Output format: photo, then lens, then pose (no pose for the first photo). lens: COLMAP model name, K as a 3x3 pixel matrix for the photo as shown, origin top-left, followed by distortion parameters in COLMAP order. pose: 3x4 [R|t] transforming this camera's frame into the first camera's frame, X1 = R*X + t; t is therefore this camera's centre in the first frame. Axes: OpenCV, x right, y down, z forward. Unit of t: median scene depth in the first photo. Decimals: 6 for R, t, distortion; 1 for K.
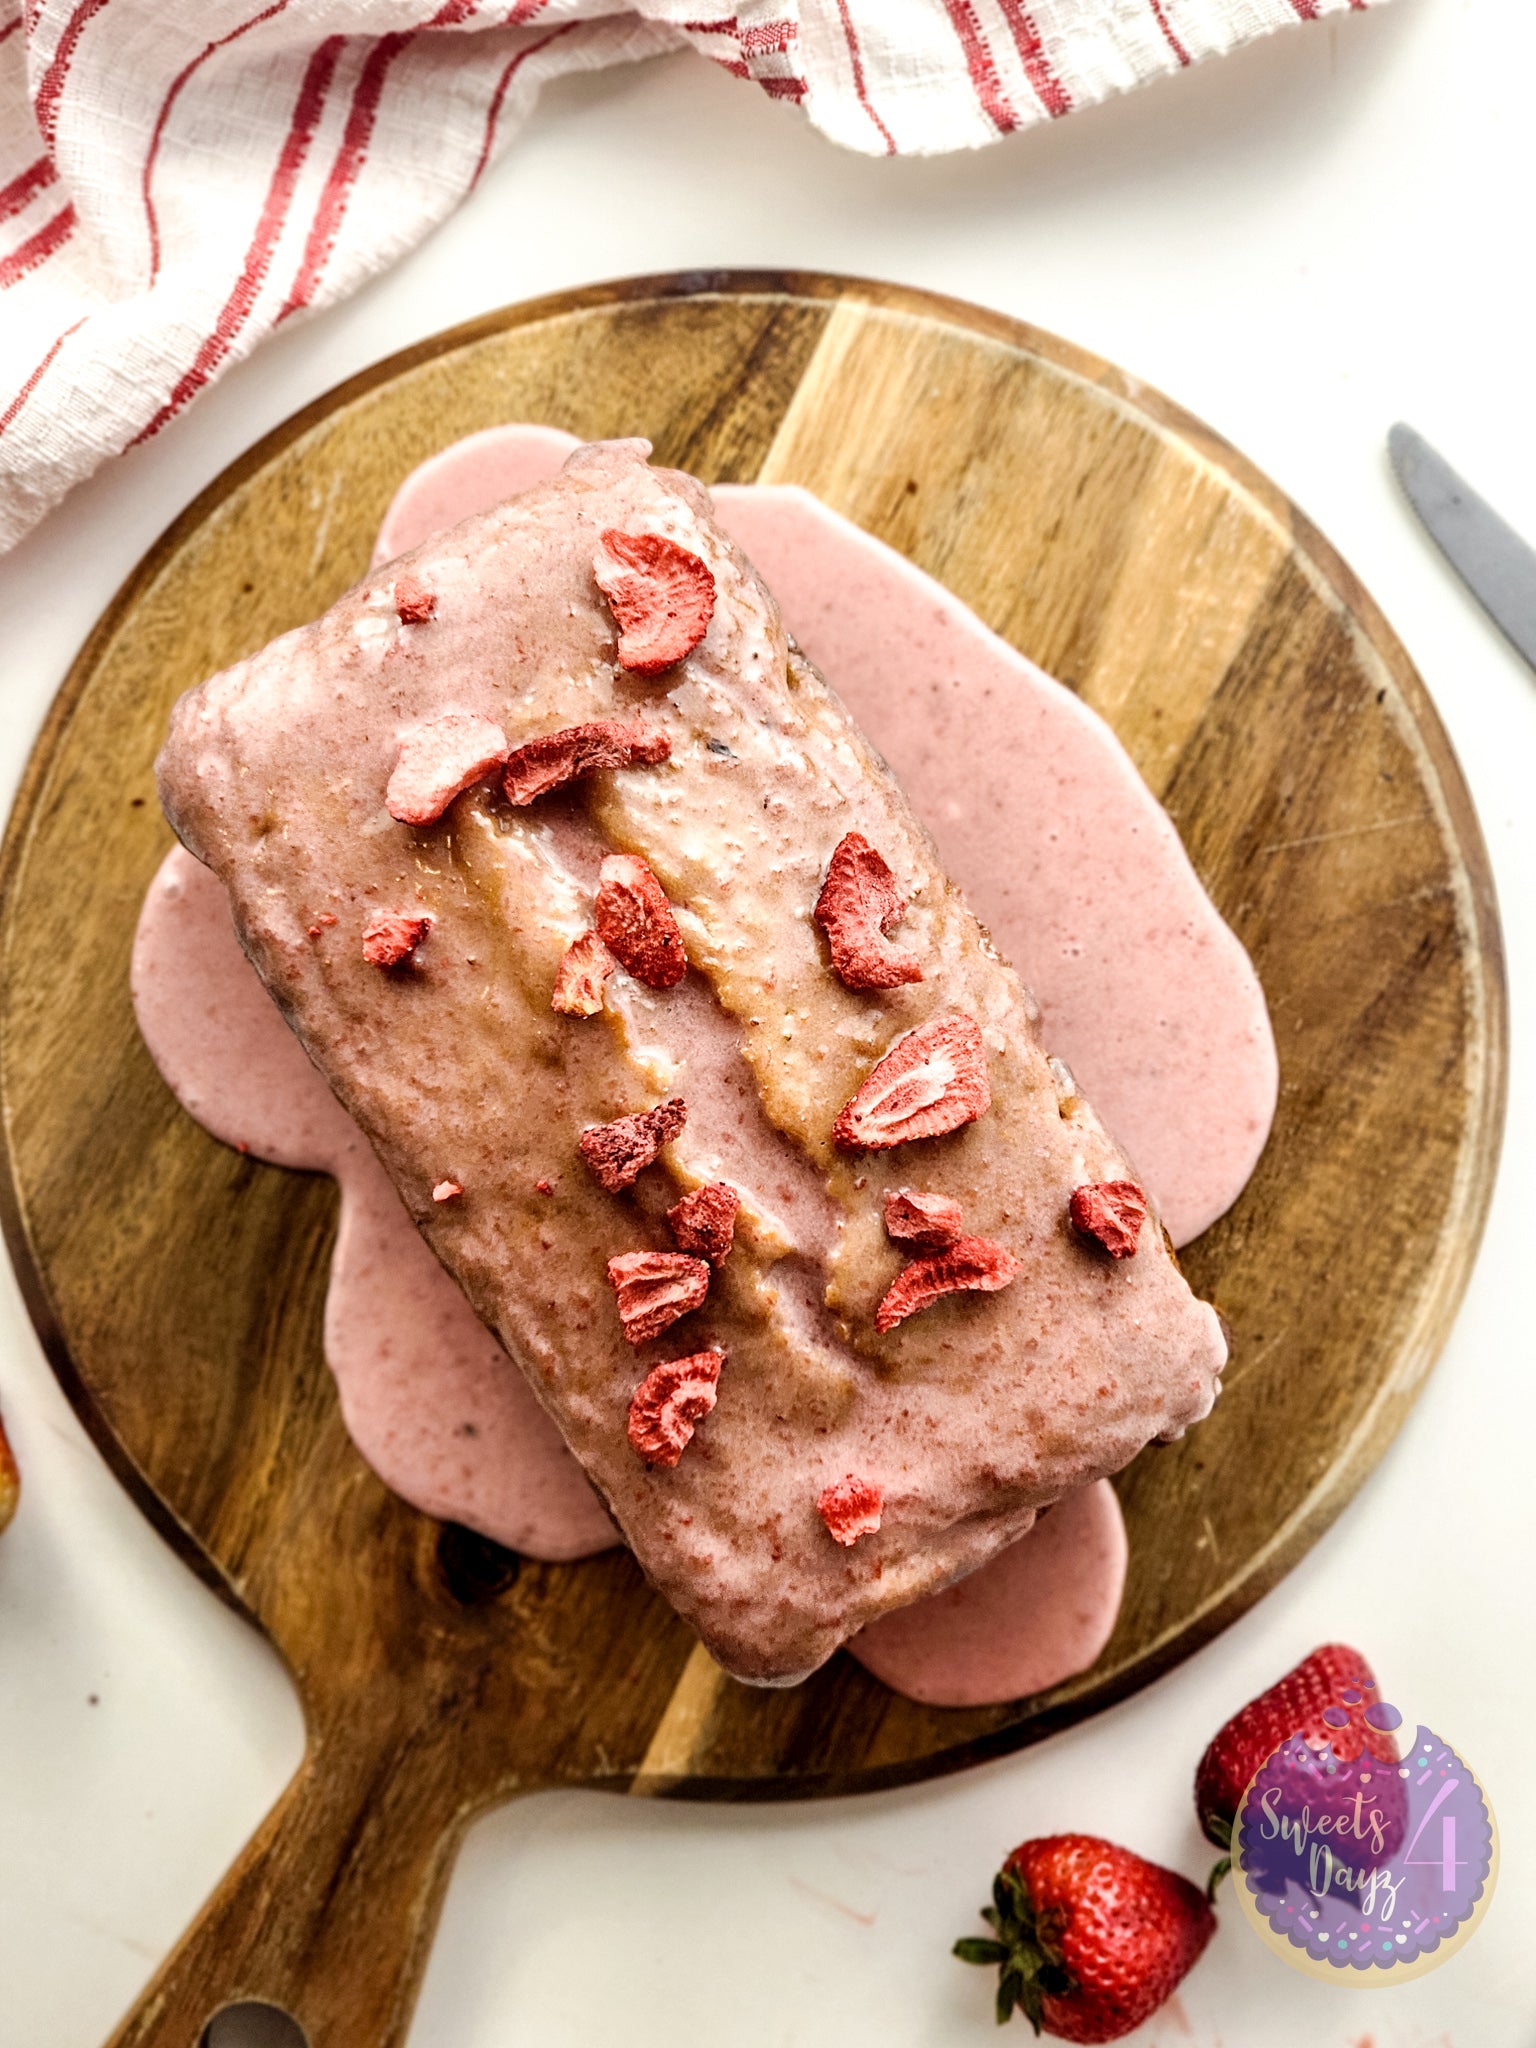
lens RADIAL K [[3947.3, 0, 767.2], [0, 3947.3, 1079.3], [0, 0, 1]] dist [-0.522531, 10.658210]
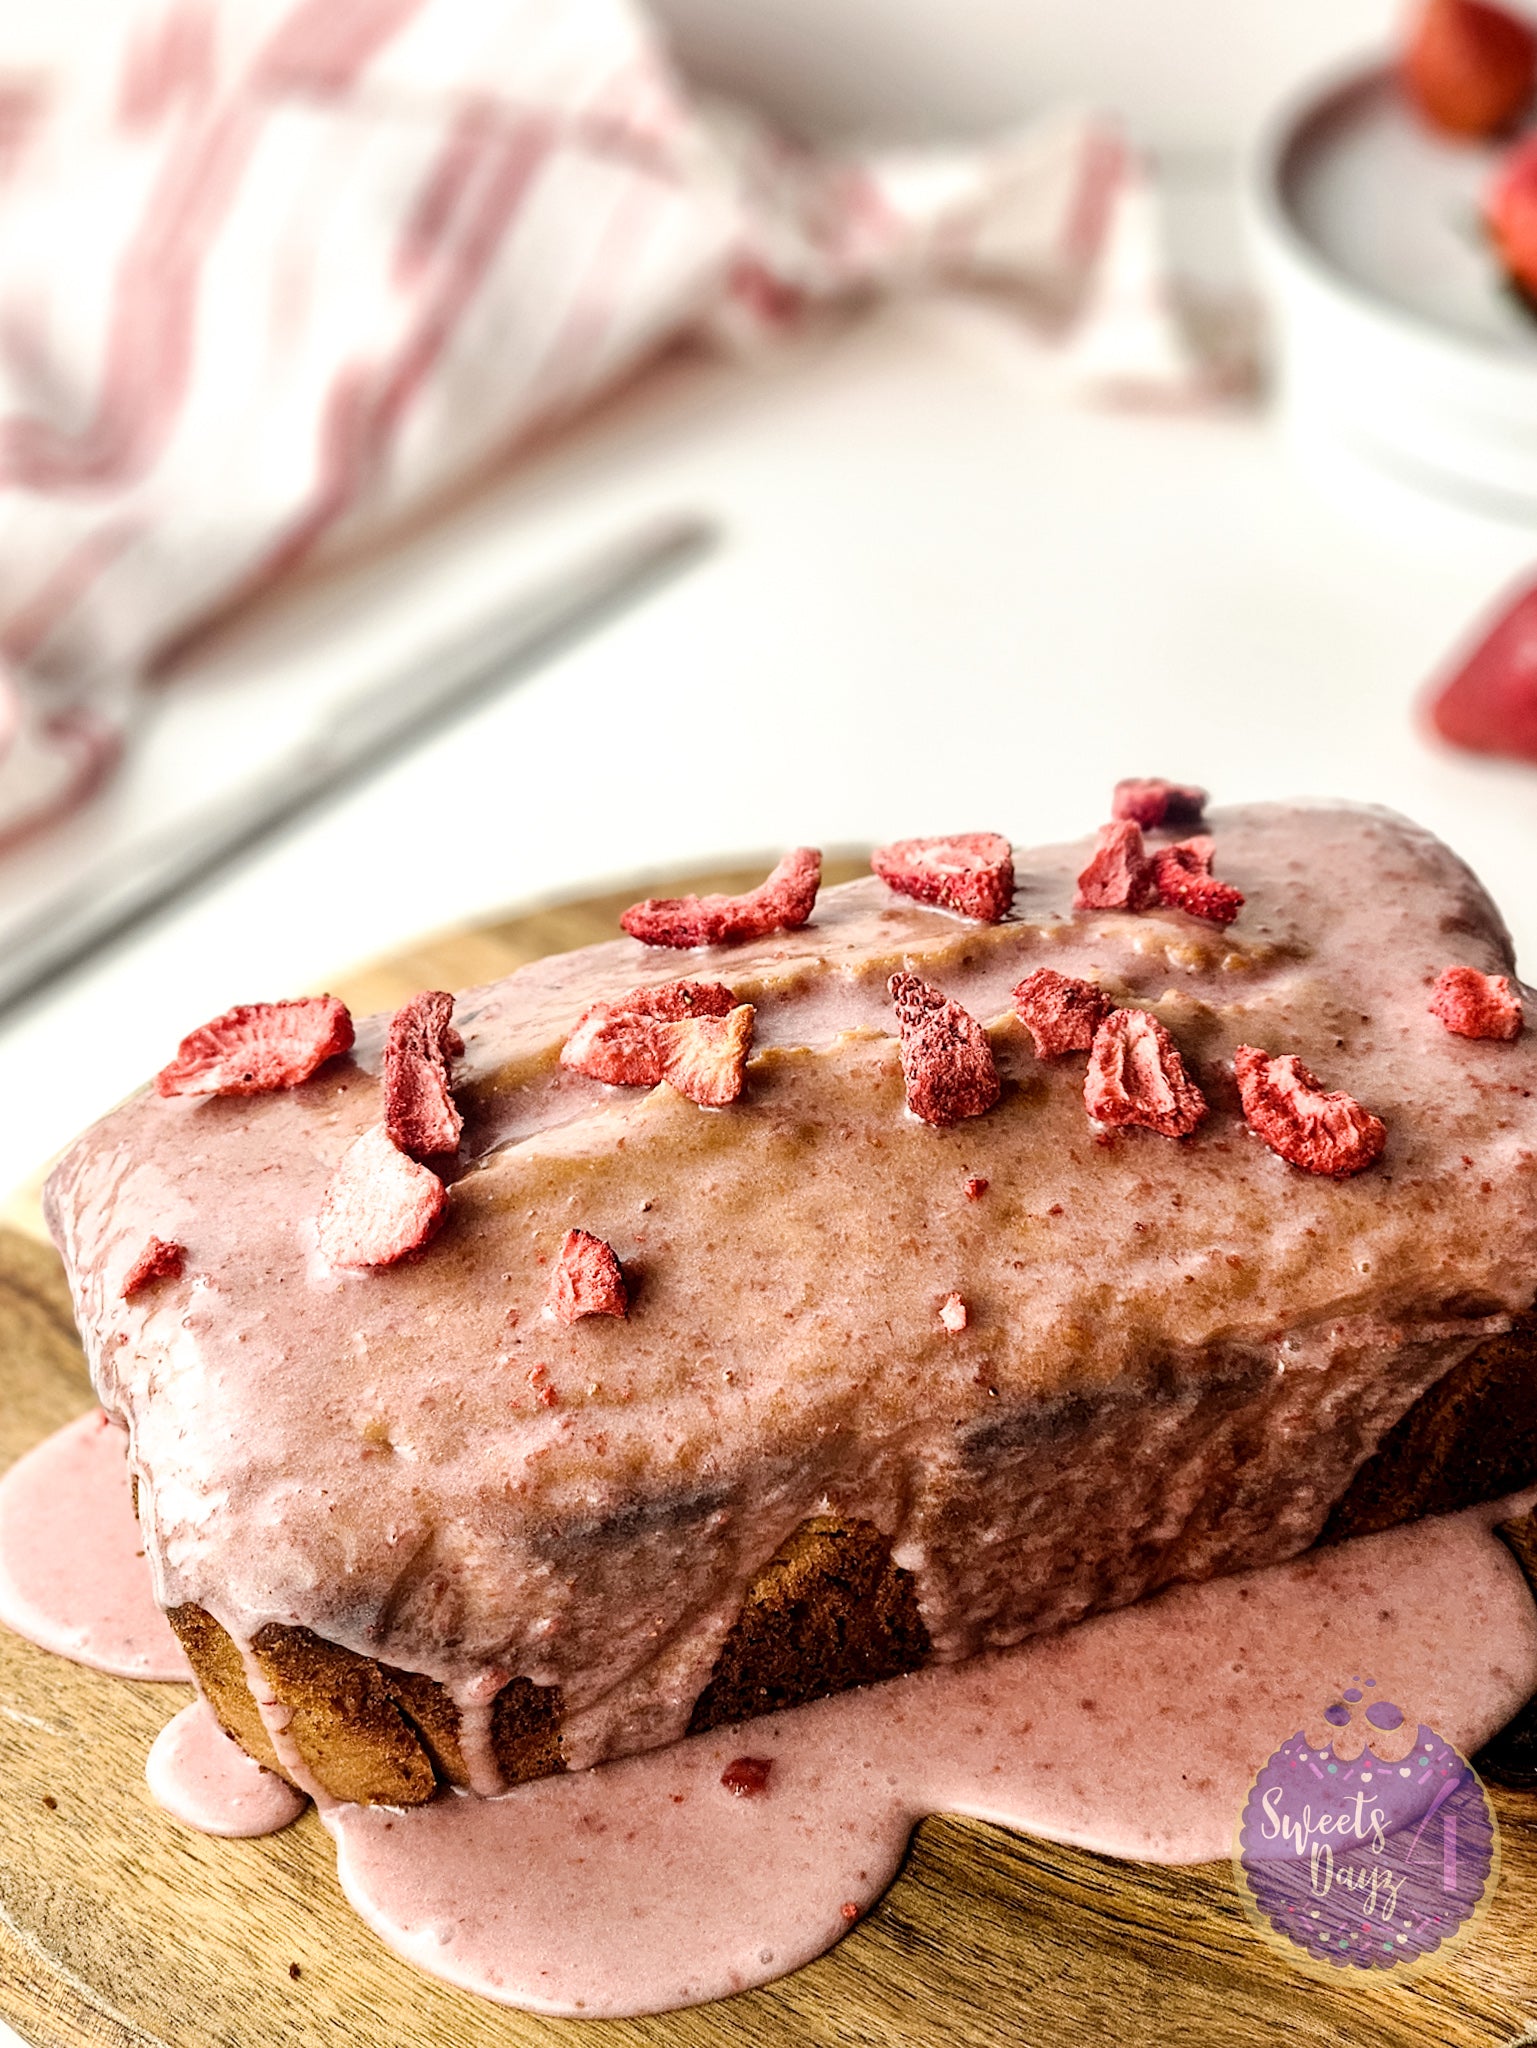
lens RADIAL K [[4303.2, 0, 820.9], [0, 4303.2, 1074.0], [0, 0, 1]] dist [-0.392553, 8.012135]
pose [[0.235806, -0.588521, 0.773330, -0.658299], [0.969436, 0.086979, -0.229410, 0.178485], [0.067749, 0.803790, 0.591043, 0.512559]]
